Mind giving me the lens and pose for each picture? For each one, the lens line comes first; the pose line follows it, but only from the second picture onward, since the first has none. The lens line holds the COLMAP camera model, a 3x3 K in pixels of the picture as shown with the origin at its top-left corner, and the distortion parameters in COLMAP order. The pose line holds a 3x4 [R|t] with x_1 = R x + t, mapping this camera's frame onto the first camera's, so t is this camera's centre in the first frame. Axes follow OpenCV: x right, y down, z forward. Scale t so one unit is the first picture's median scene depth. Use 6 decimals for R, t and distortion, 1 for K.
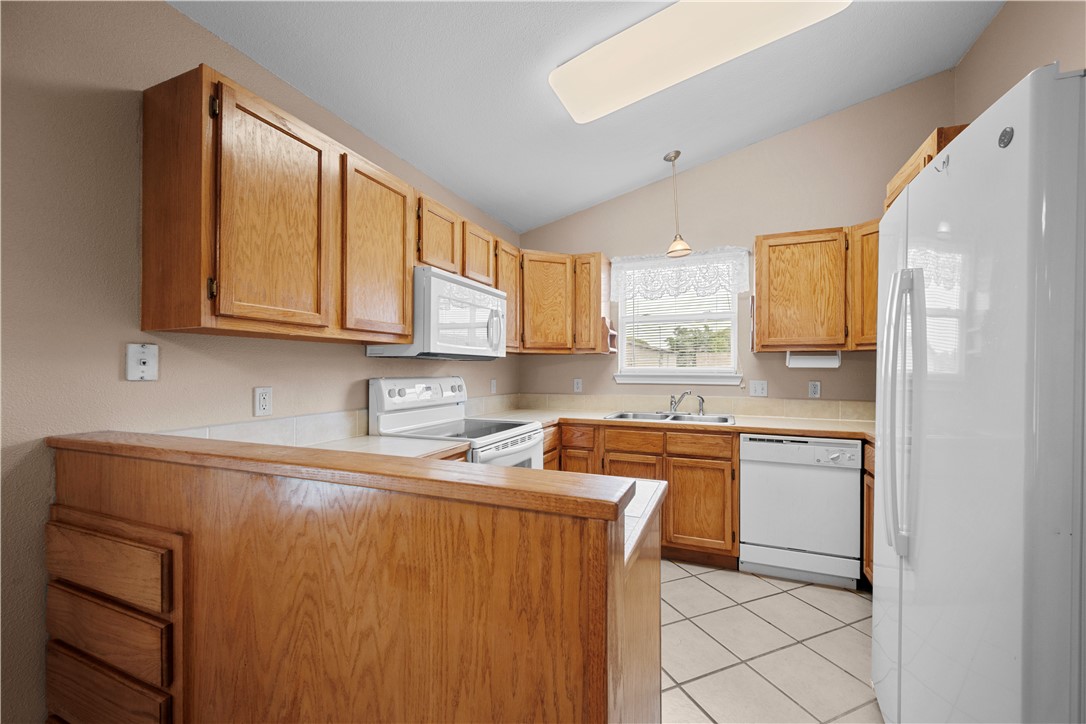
lens RADIAL K [[428.2, 0, 548.7], [0, 428.2, 368.1], [0, 0, 1]] dist [-0.001404, 0.000767]
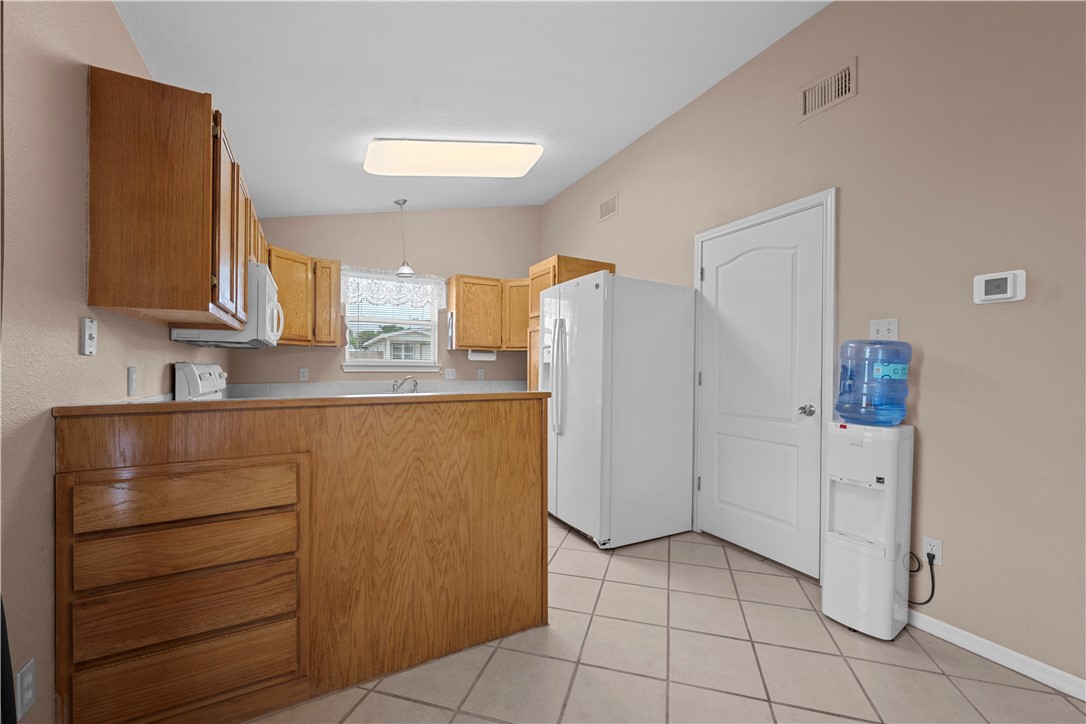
lens RADIAL K [[428.2, 0, 550.0], [0, 428.2, 367.0], [0, 0, 1]] dist [-0.001404, 0.000767]
pose [[0.623680, 0.003753, 0.781671, -0.561677], [-0.005384, 0.999985, -0.000506, 0.026476], [-0.781661, -0.003893, 0.623691, -0.249594]]
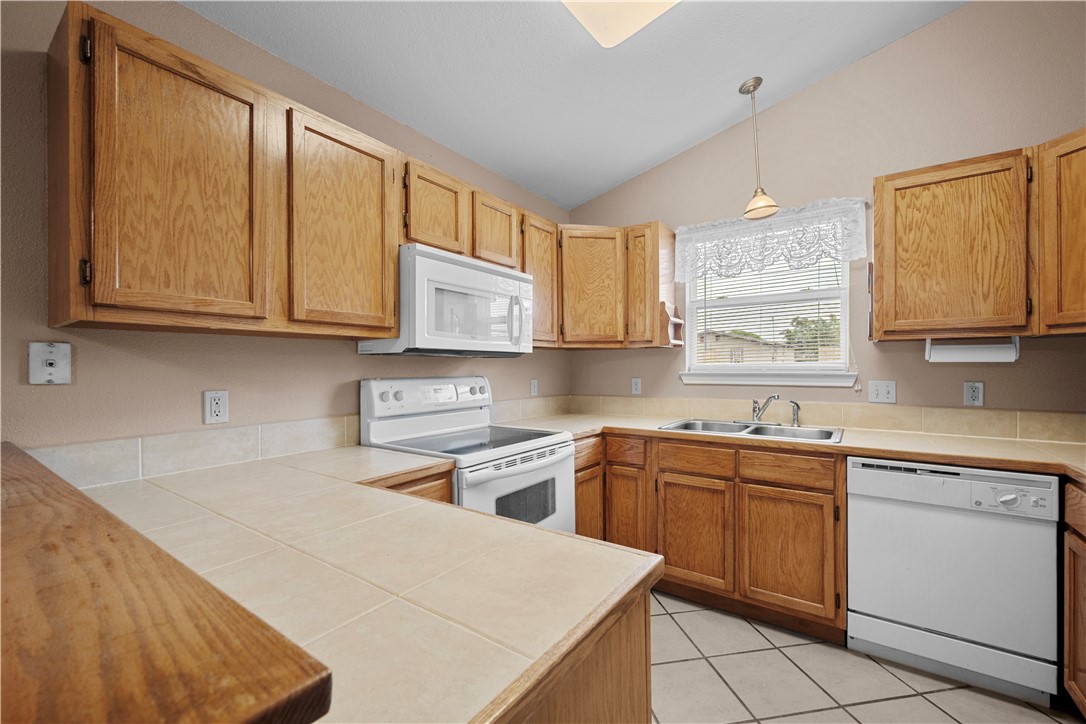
lens RADIAL K [[441.9, 0, 548.2], [0, 441.9, 367.3], [0, 0, 1]] dist [-0.002810, 0.001054]
pose [[0.975486, -0.006547, -0.219964, 0.127741], [0.007488, 0.999966, 0.003445, -0.000439], [0.219934, -0.005007, 0.975502, 0.182718]]
